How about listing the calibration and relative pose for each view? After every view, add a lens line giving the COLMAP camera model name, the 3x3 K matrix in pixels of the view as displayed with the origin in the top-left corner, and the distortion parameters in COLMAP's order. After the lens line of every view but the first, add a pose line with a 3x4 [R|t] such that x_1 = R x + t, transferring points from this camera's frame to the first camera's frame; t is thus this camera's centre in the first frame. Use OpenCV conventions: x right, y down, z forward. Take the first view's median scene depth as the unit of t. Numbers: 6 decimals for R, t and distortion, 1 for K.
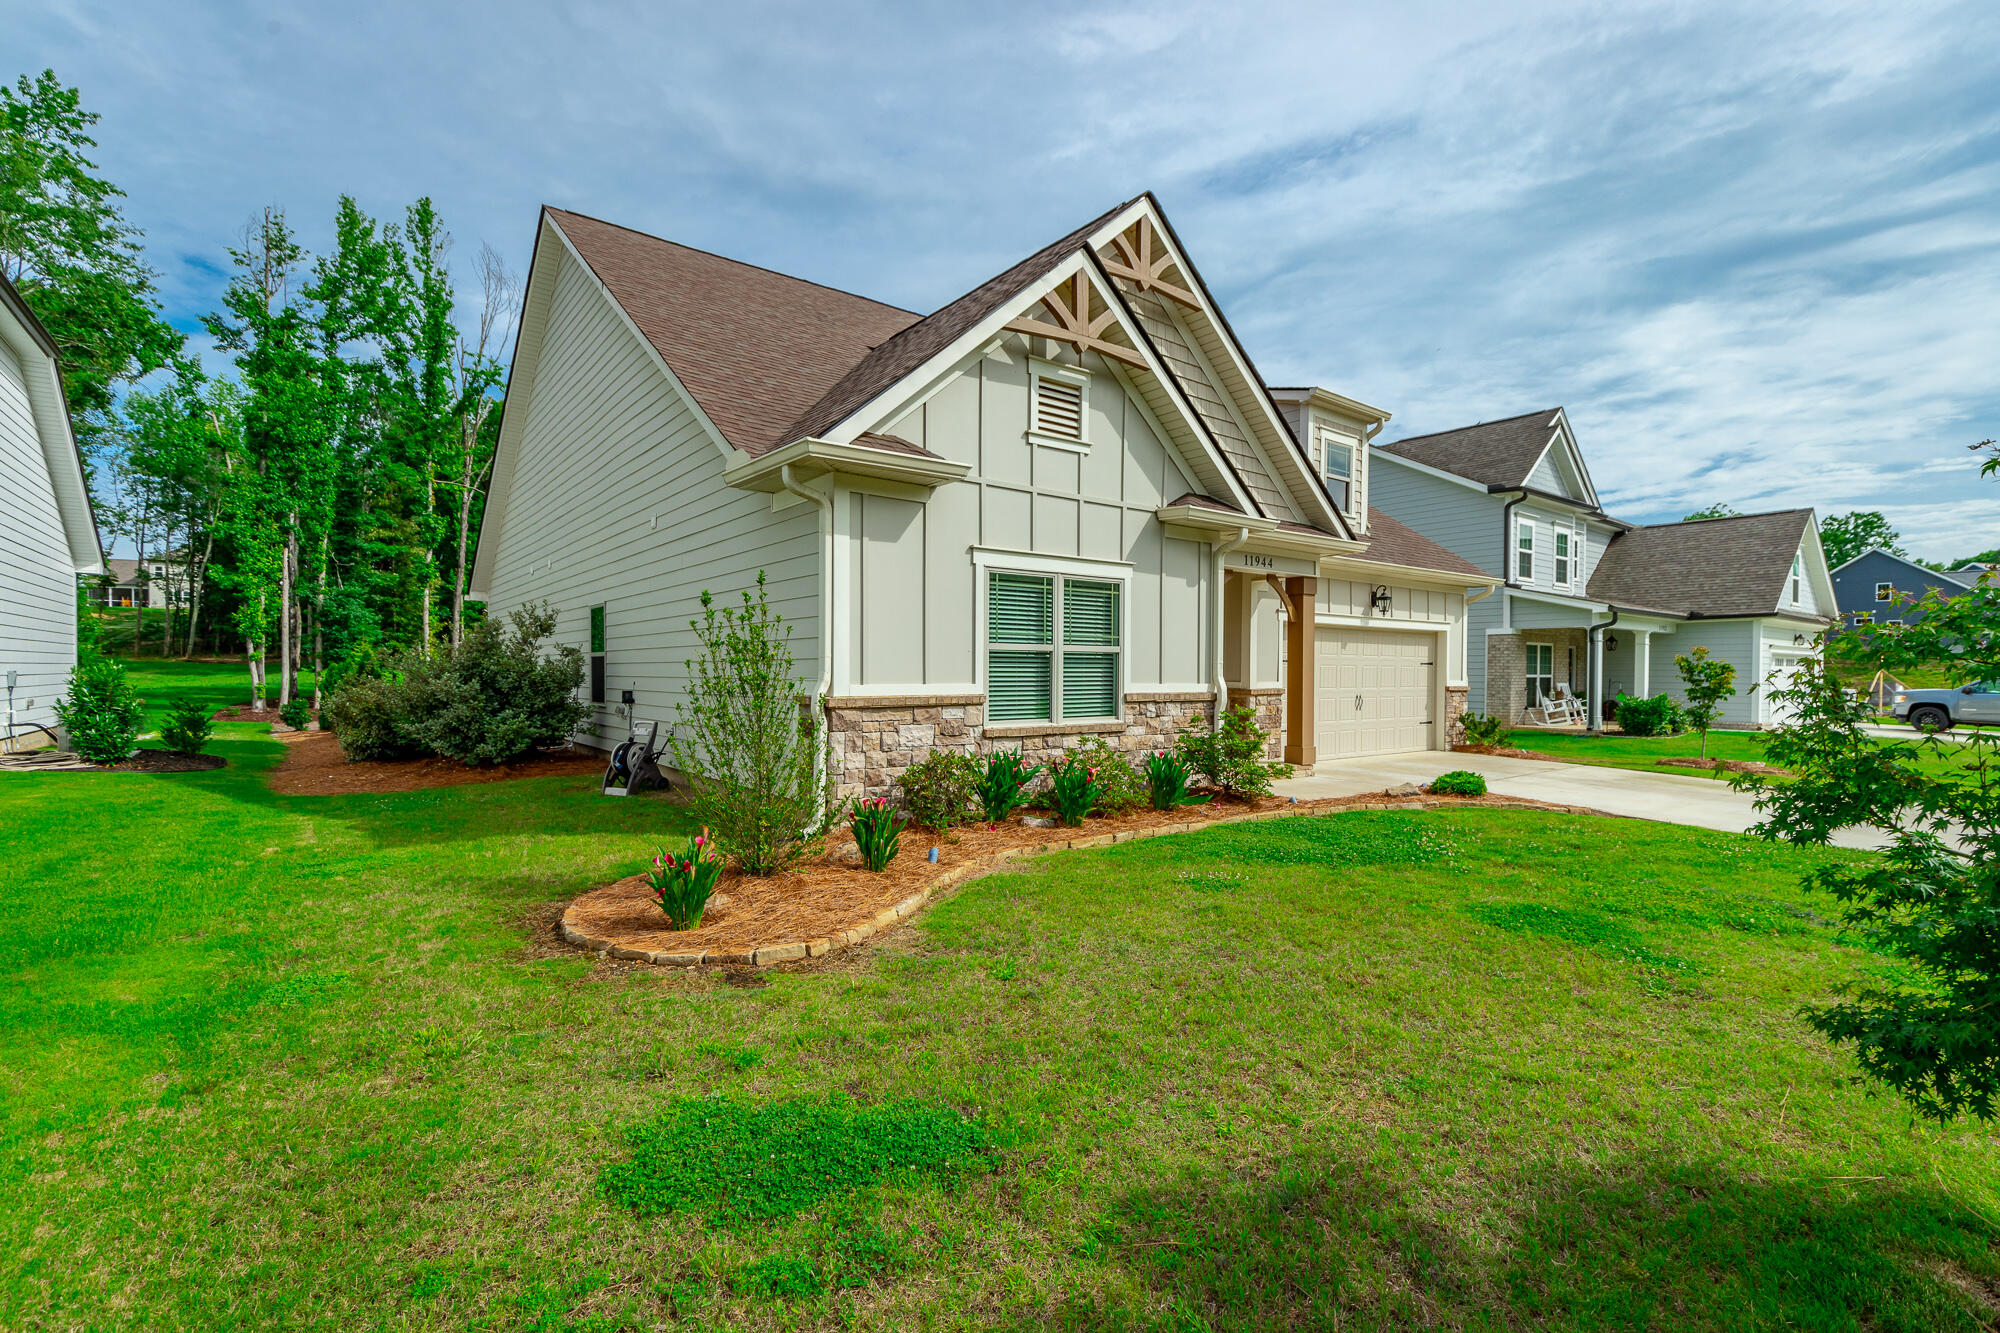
lens RADIAL K [[897.4, 0, 1011.0], [0, 897.4, 674.4], [0, 0, 1]] dist [0.002233, -0.000083]
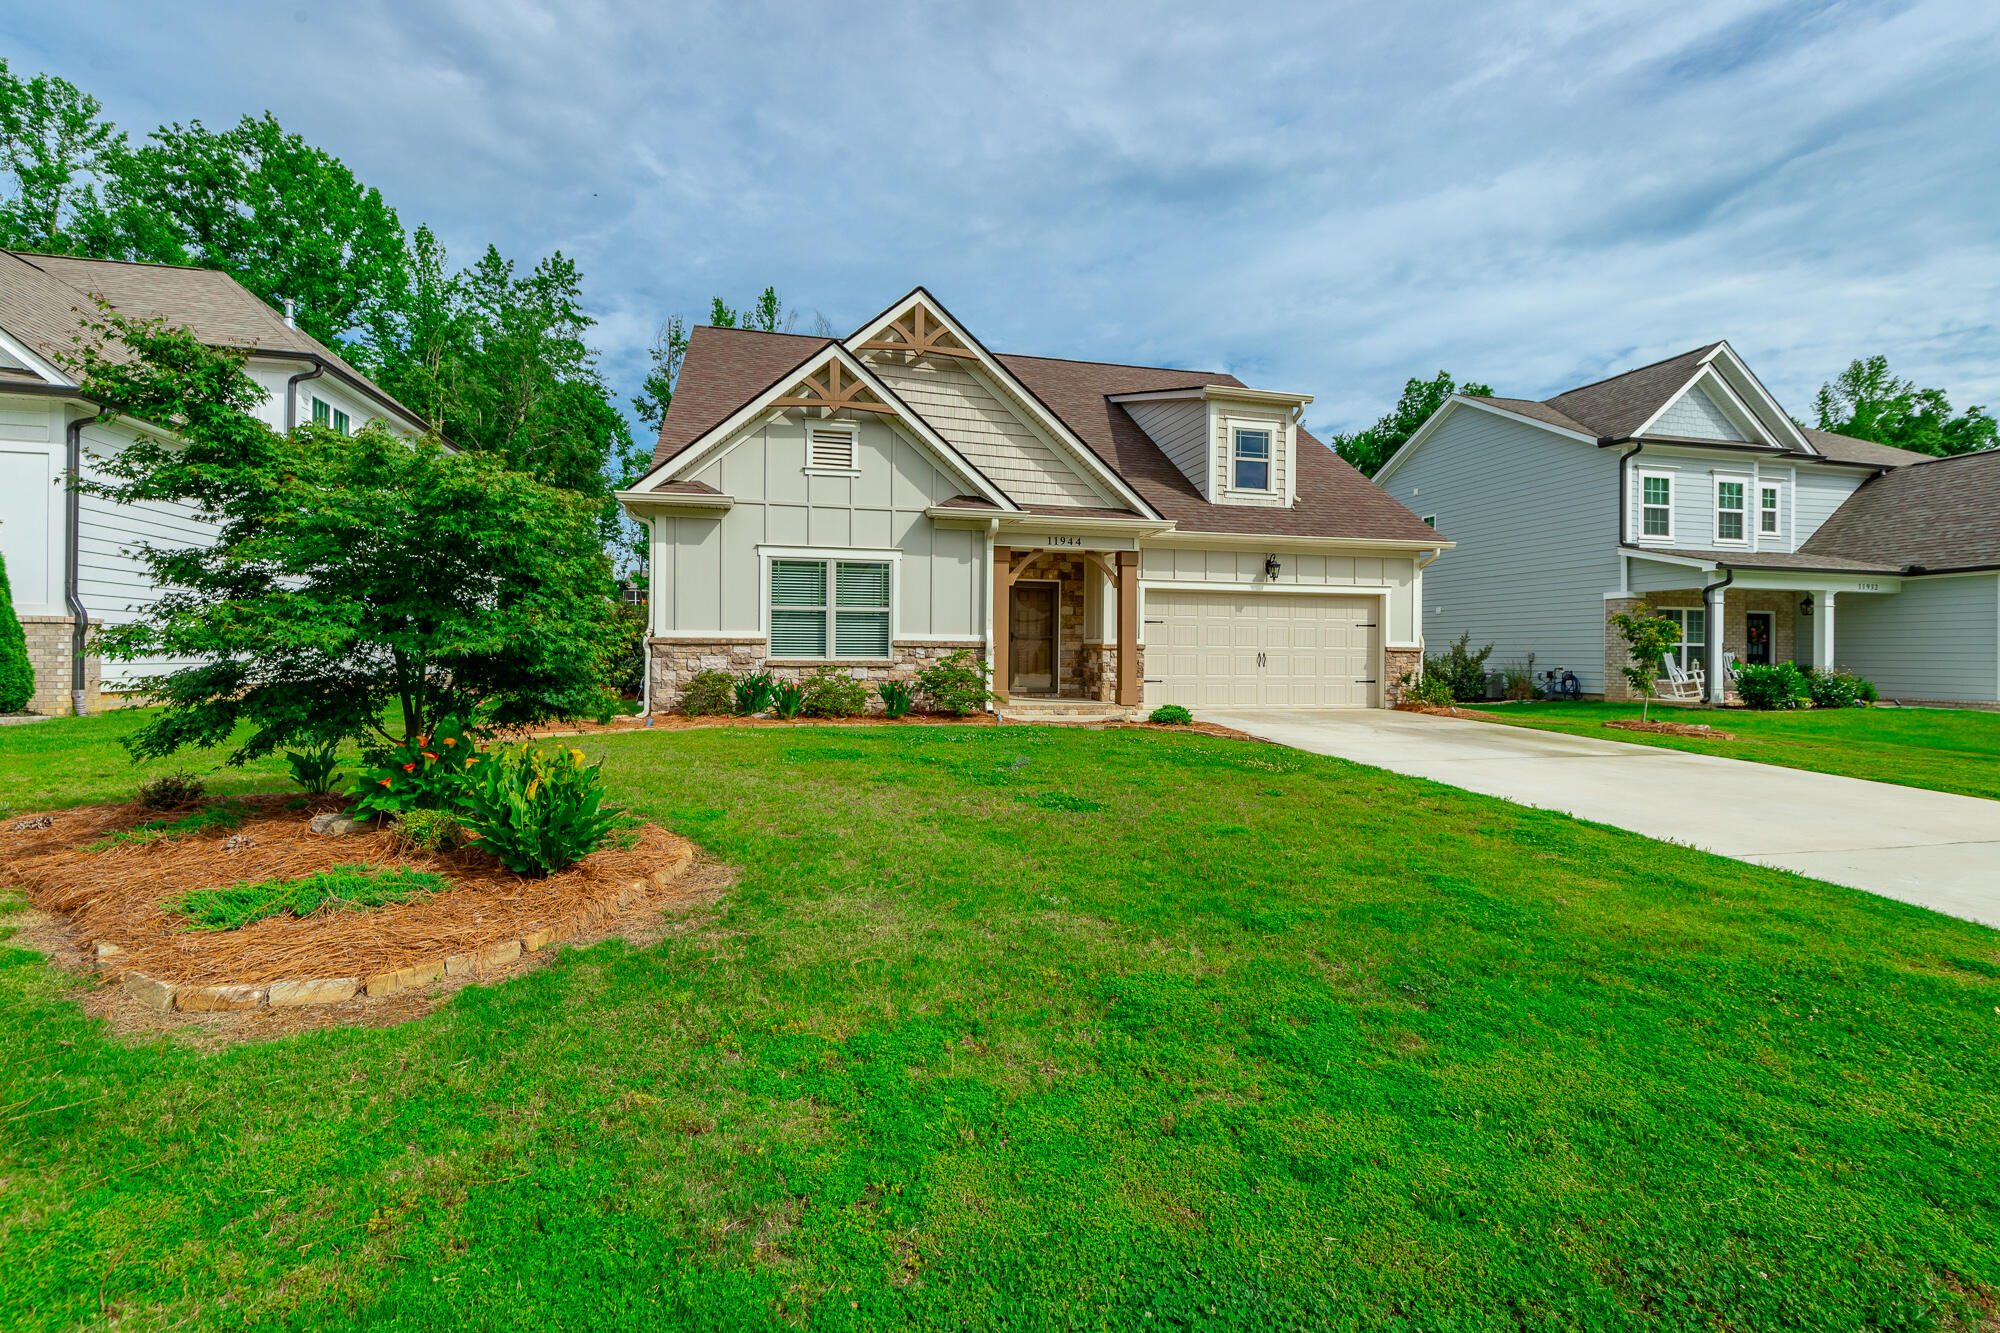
lens RADIAL K [[885.2, 0, 998.0], [0, 885.2, 636.7], [0, 0, 1]] dist [0.002739, -0.000010]
pose [[0.914470, -0.004719, -0.404626, 0.793758], [-0.004841, 0.999733, -0.022601, 0.043260], [0.404625, 0.022627, 0.914203, -0.203759]]
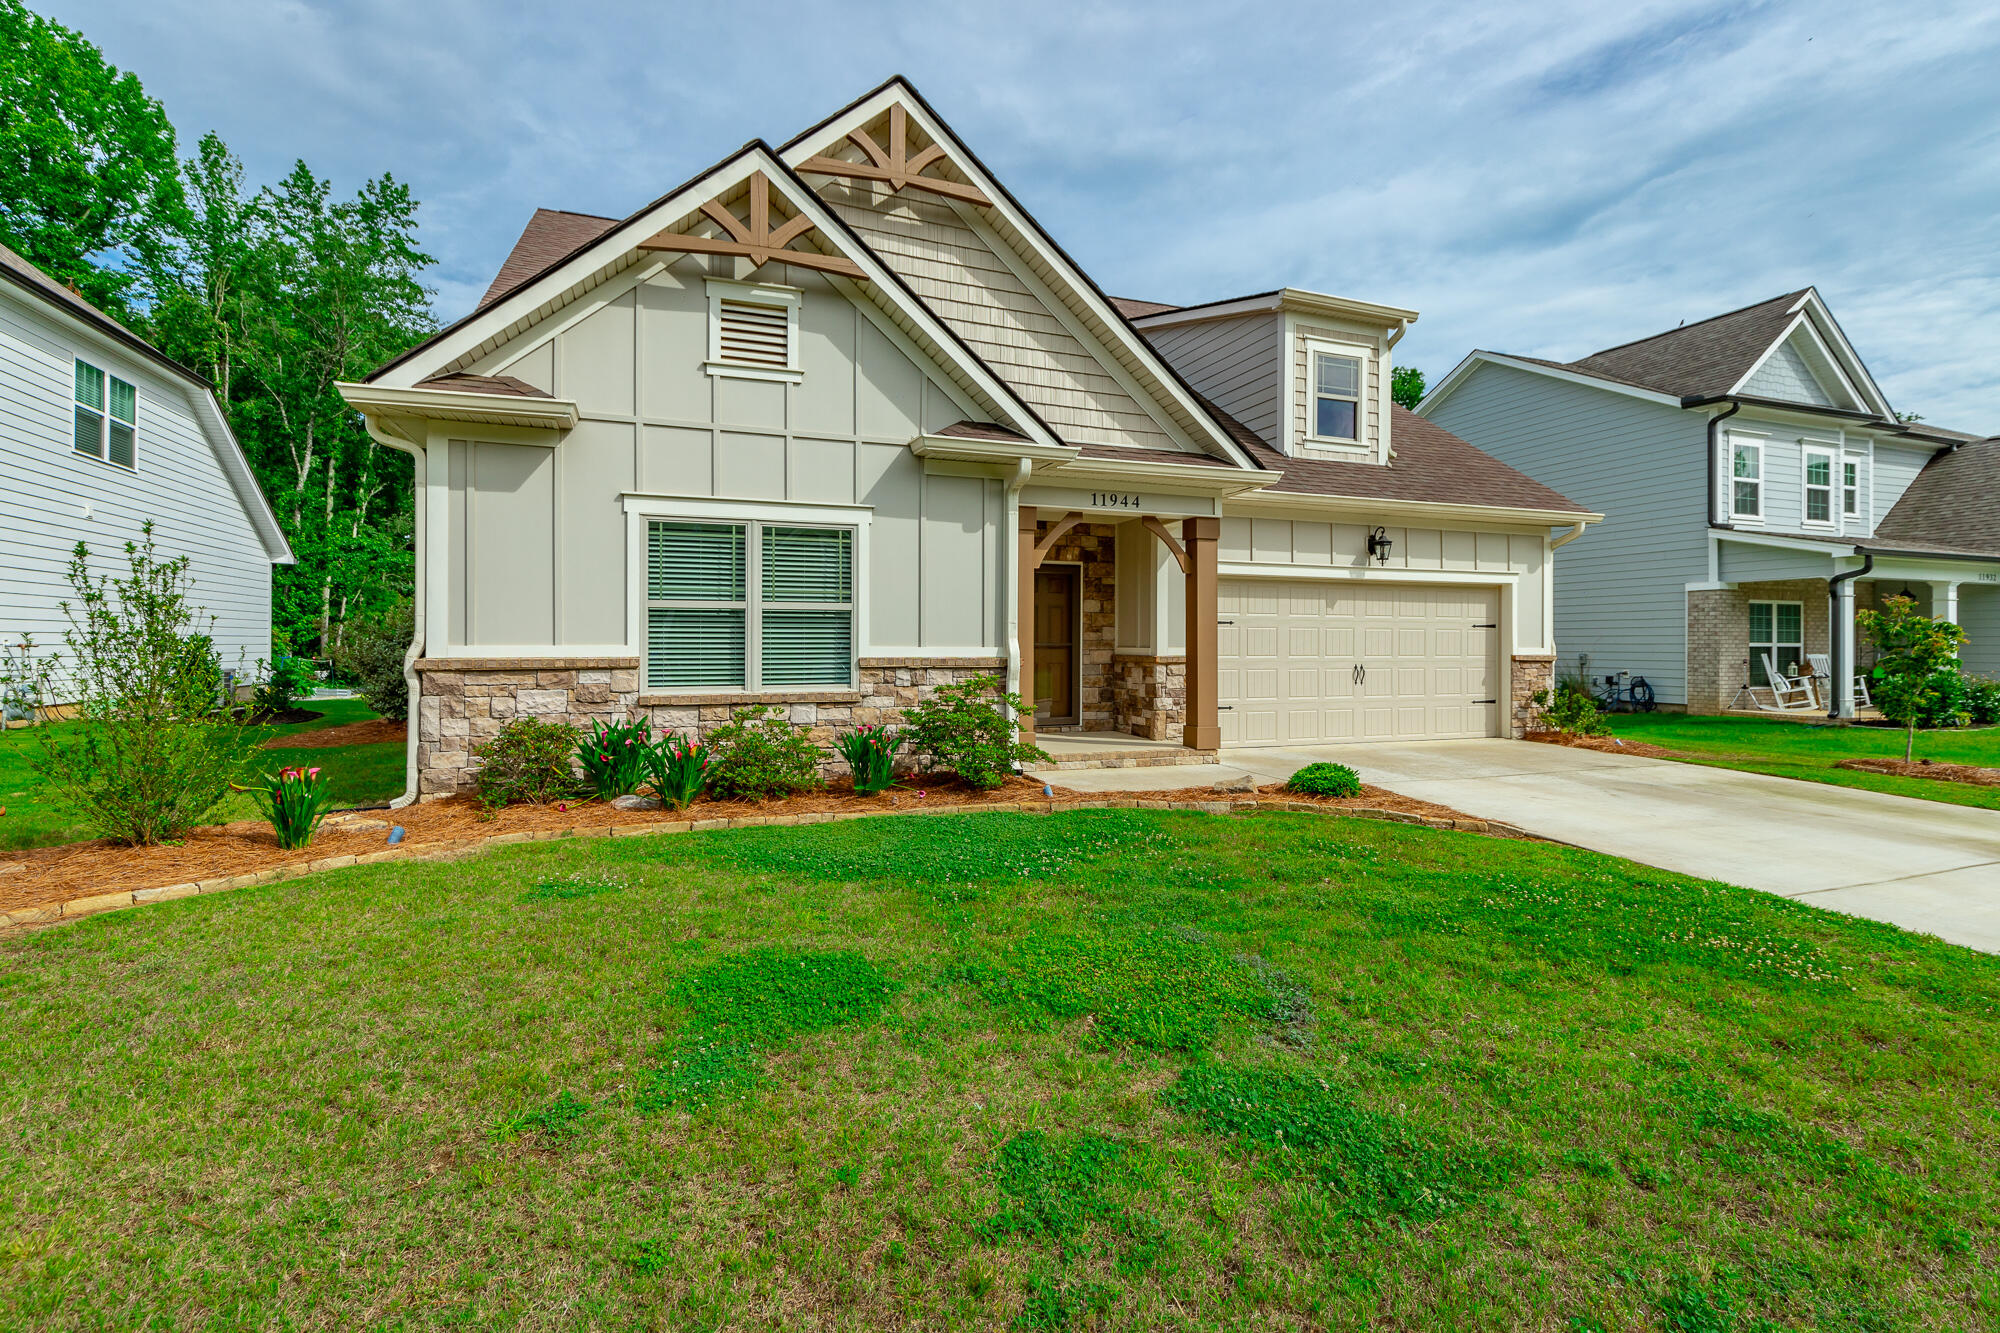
lens RADIAL K [[900.1, 0, 1000.3], [0, 900.1, 633.8], [0, 0, 1]] dist [0.002595, 0.000796]
pose [[0.954189, -0.007320, -0.299113, 0.480353], [0.001995, 0.999834, -0.018107, 0.013051], [0.299196, 0.016681, 0.954046, 0.205612]]
